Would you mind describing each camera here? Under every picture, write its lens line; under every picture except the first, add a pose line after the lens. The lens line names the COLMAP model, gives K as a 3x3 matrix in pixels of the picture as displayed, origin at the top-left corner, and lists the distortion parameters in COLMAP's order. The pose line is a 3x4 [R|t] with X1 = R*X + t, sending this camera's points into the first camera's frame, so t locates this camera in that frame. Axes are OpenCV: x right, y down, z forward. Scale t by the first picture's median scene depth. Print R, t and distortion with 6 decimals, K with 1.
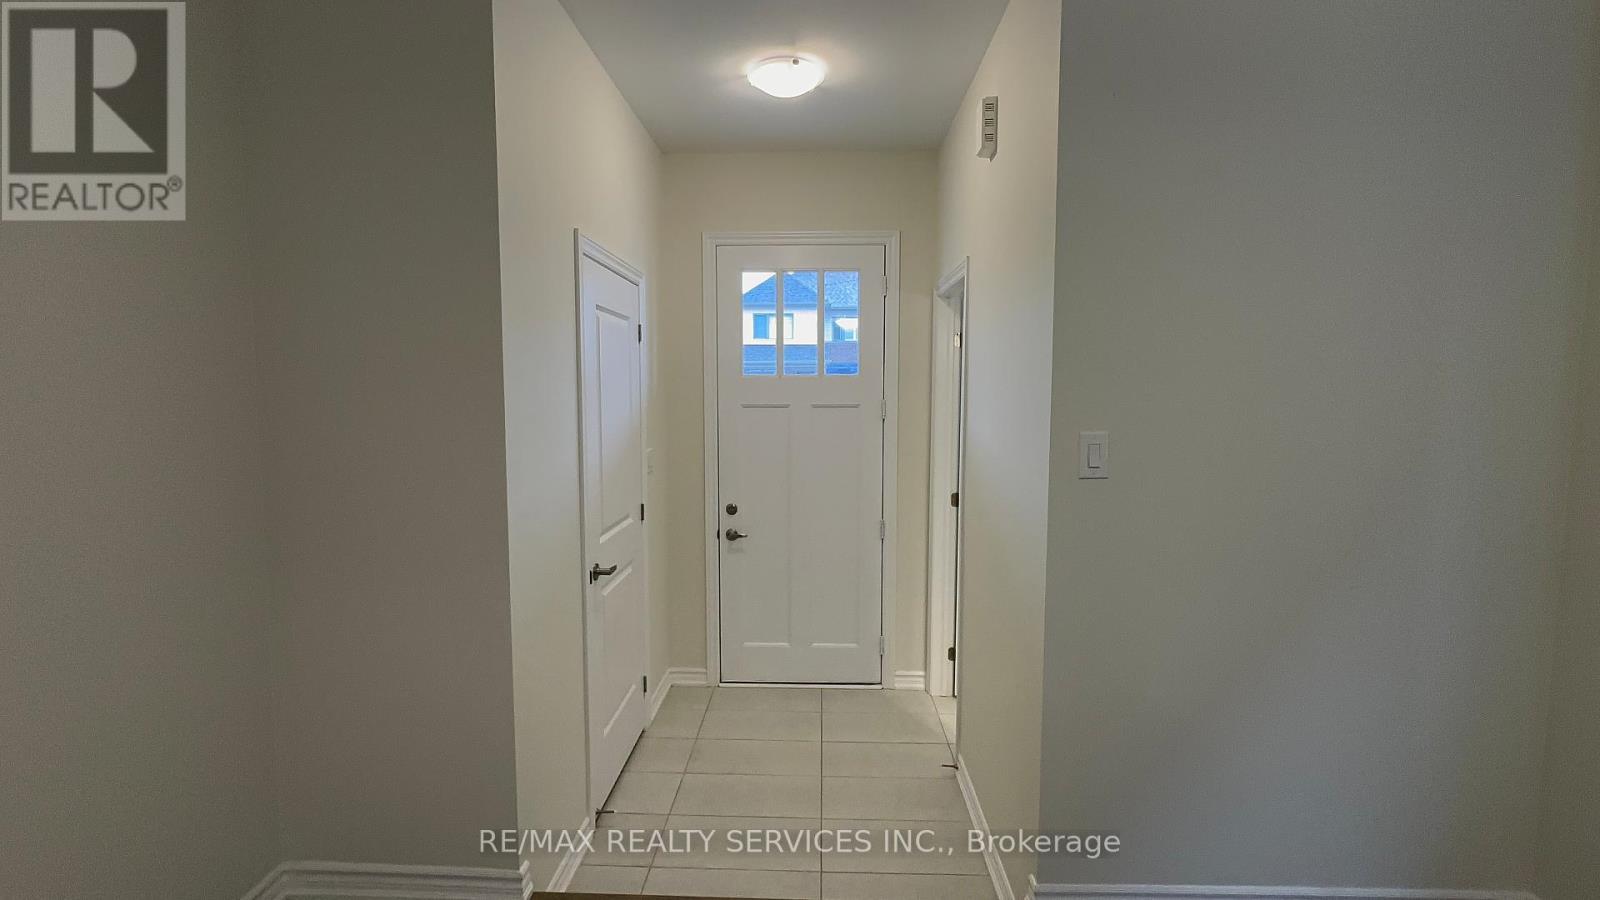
lens RADIAL K [[700.6, 0, 799.2], [0, 700.6, 445.1], [0, 0, 1]] dist [-0.001310, -0.000524]
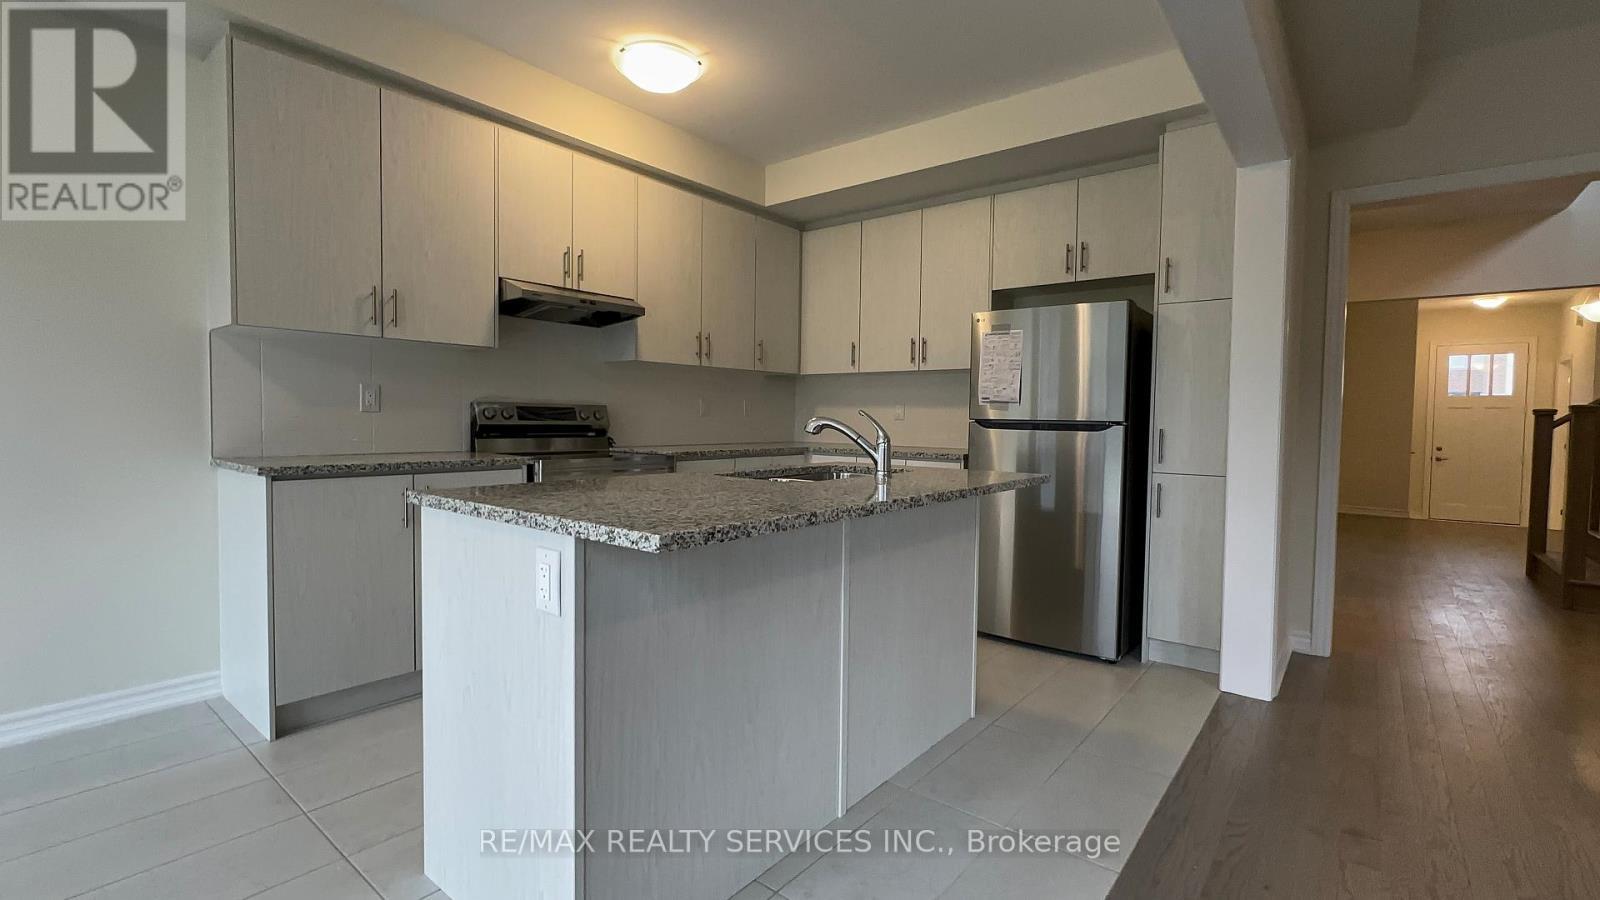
lens RADIAL K [[700.6, 0, 799.2], [0, 700.6, 445.1], [0, 0, 1]] dist [-0.001310, -0.000524]
pose [[0.795470, 0.030435, -0.605229, -0.410315], [-0.059355, 0.997849, -0.027833, 0.288809], [0.603080, 0.058064, 0.795565, -2.426386]]
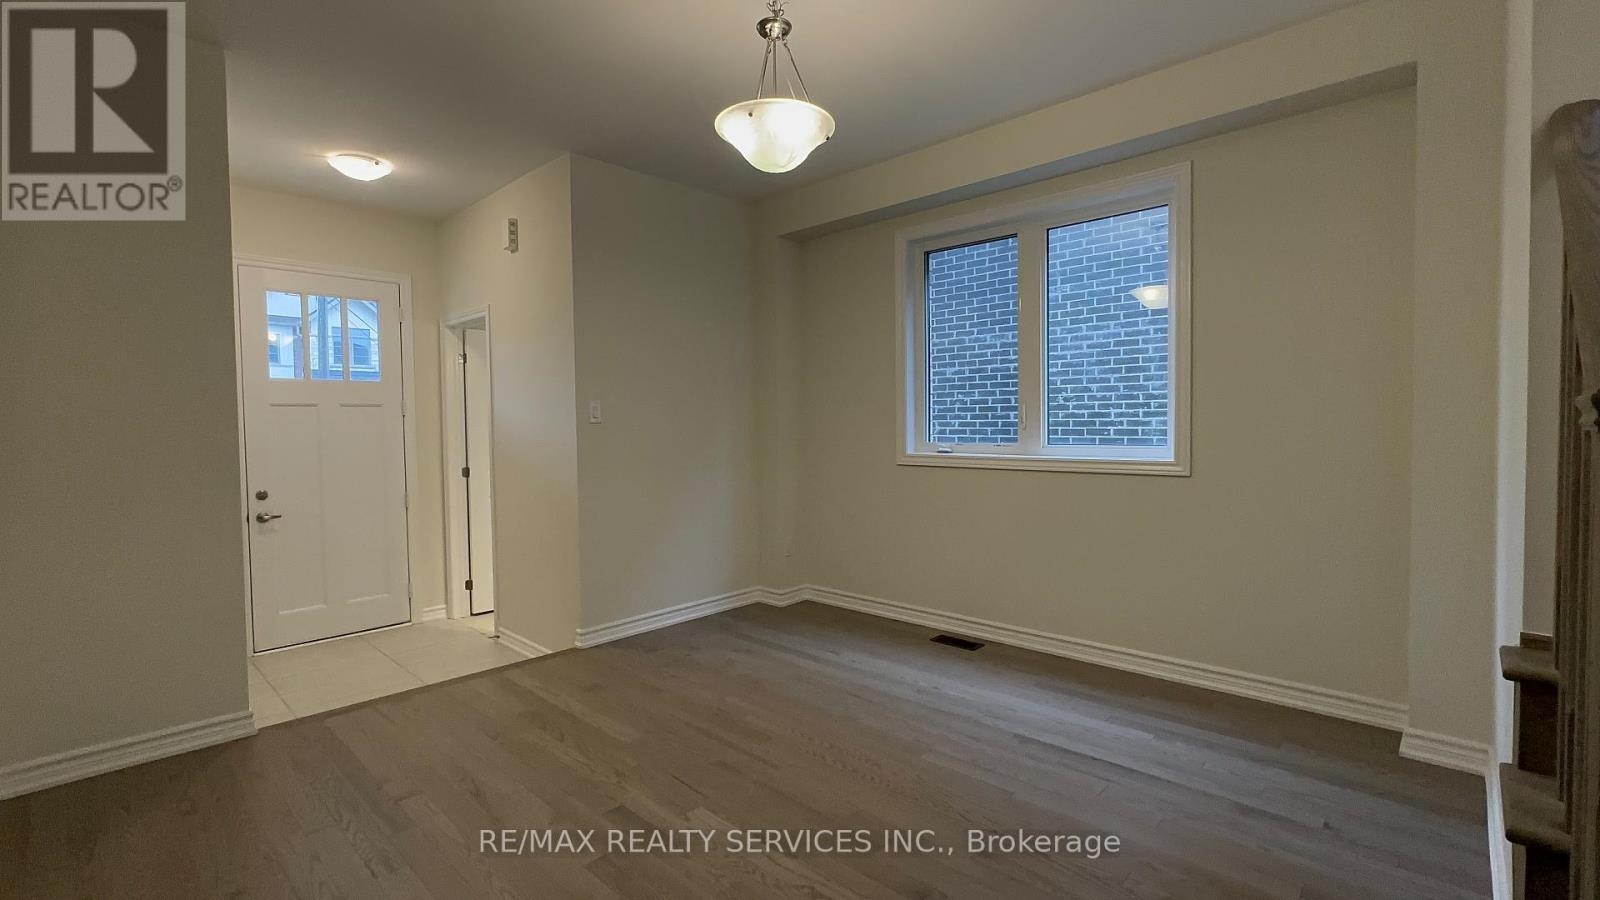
lens RADIAL K [[700.6, 0, 799.2], [0, 700.6, 445.1], [0, 0, 1]] dist [-0.001310, -0.000524]
pose [[0.664845, -0.035352, 0.746144, -0.365068], [0.074176, 0.997067, -0.018853, 0.097374], [-0.743289, 0.067880, 0.665518, -0.416858]]
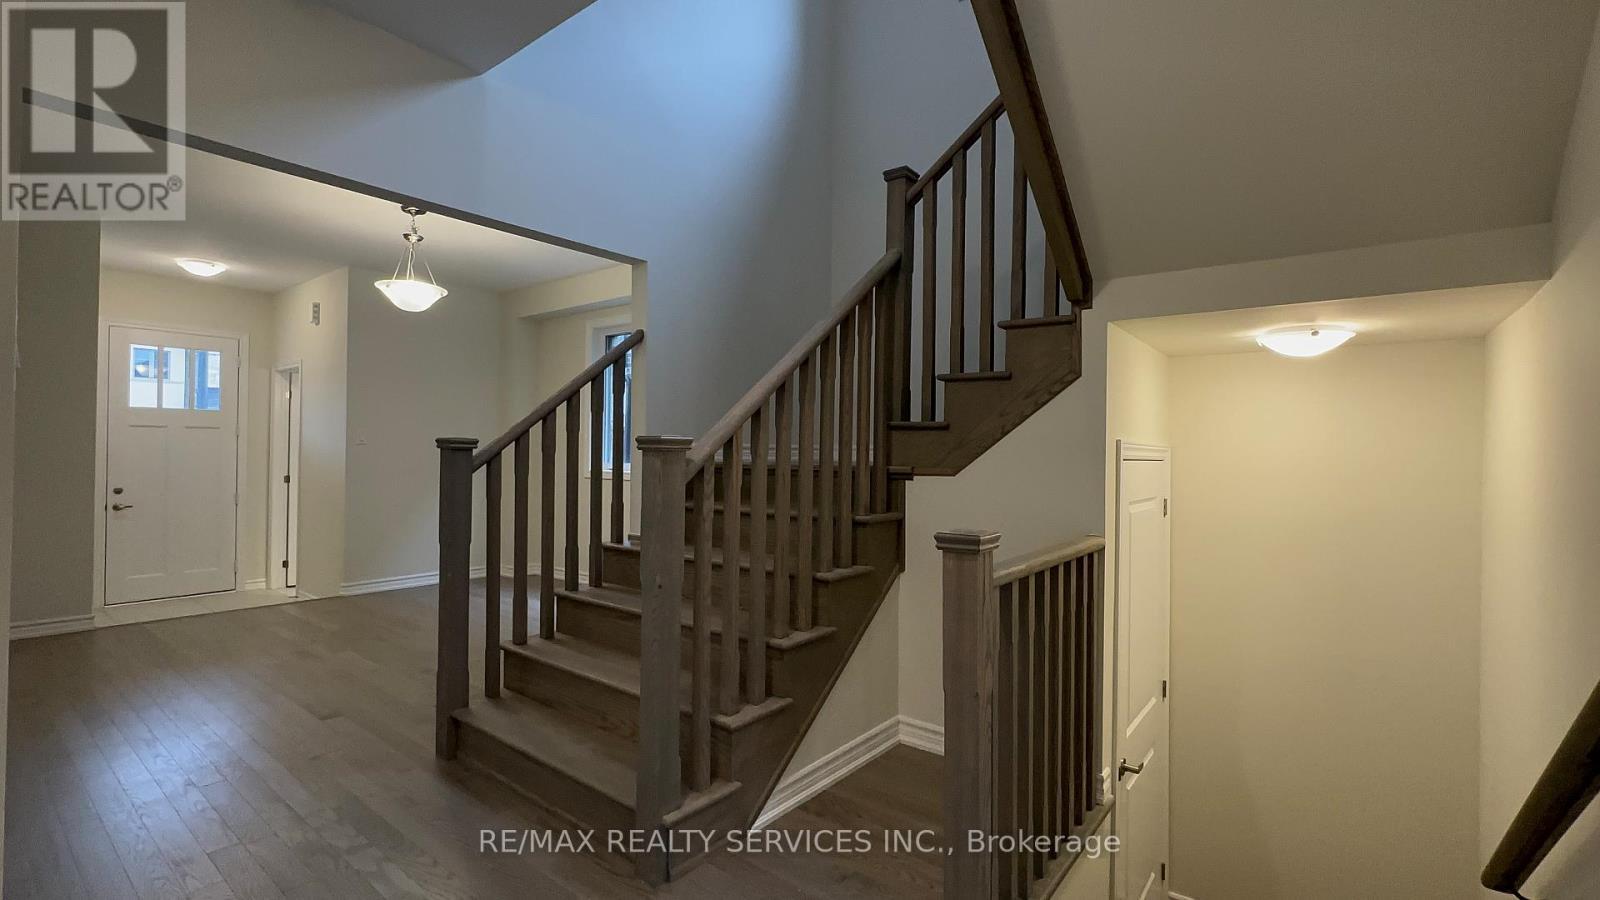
lens RADIAL K [[700.6, 0, 799.2], [0, 700.6, 445.1], [0, 0, 1]] dist [-0.001310, -0.000524]
pose [[0.593728, 0.011280, 0.804587, -0.458393], [0.054880, 0.997006, -0.054475, 0.160607], [-0.802792, 0.076499, 0.591331, -1.182721]]
